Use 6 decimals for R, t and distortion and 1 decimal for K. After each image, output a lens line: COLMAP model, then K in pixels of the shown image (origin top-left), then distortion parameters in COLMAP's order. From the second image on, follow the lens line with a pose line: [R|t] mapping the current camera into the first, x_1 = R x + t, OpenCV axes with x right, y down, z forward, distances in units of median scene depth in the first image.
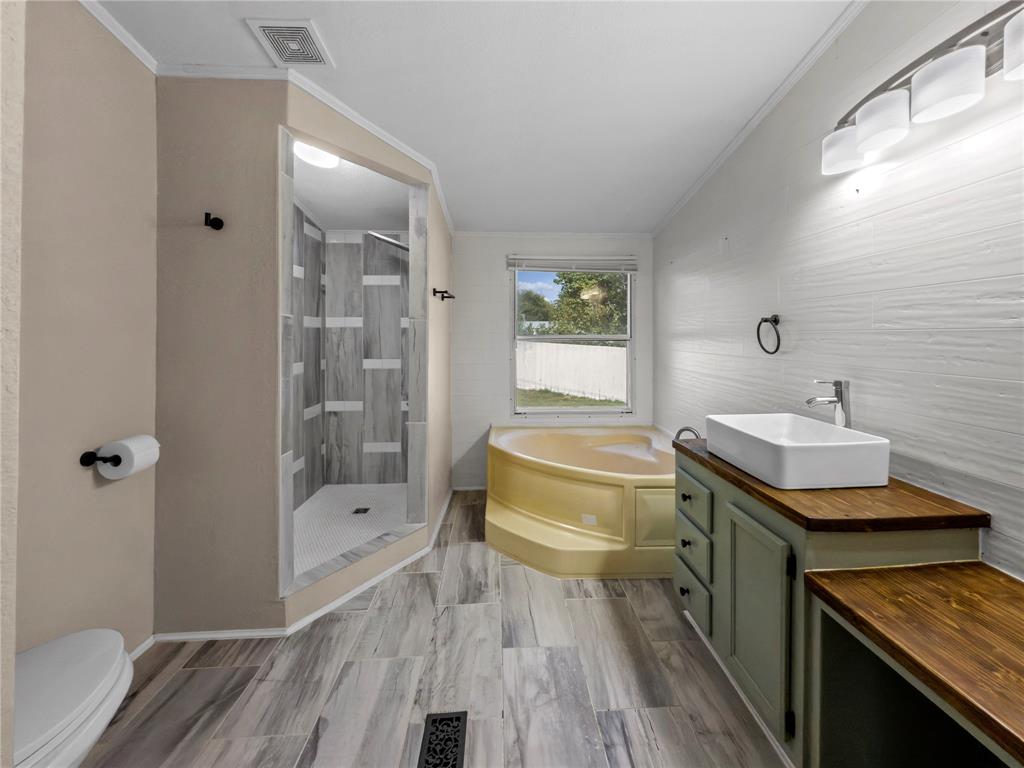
lens RADIAL K [[412.7, 0, 525.2], [0, 412.7, 338.8], [0, 0, 1]] dist [-0.003556, 0.000018]
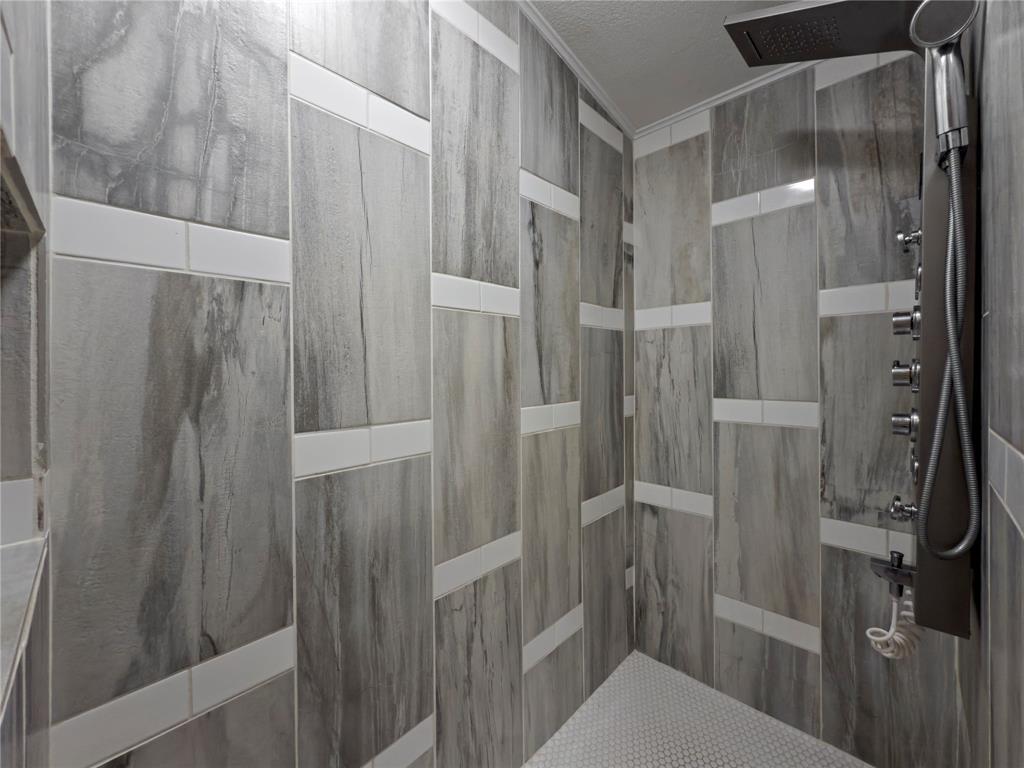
lens RADIAL K [[412.7, 0, 512.2], [0, 412.7, 373.3], [0, 0, 1]] dist [-0.003556, 0.000018]
pose [[0.675565, -0.001114, -0.737300, -0.218920], [0.008571, 0.999943, 0.006343, 0.018804], [0.737251, -0.010604, 0.675536, 0.558502]]
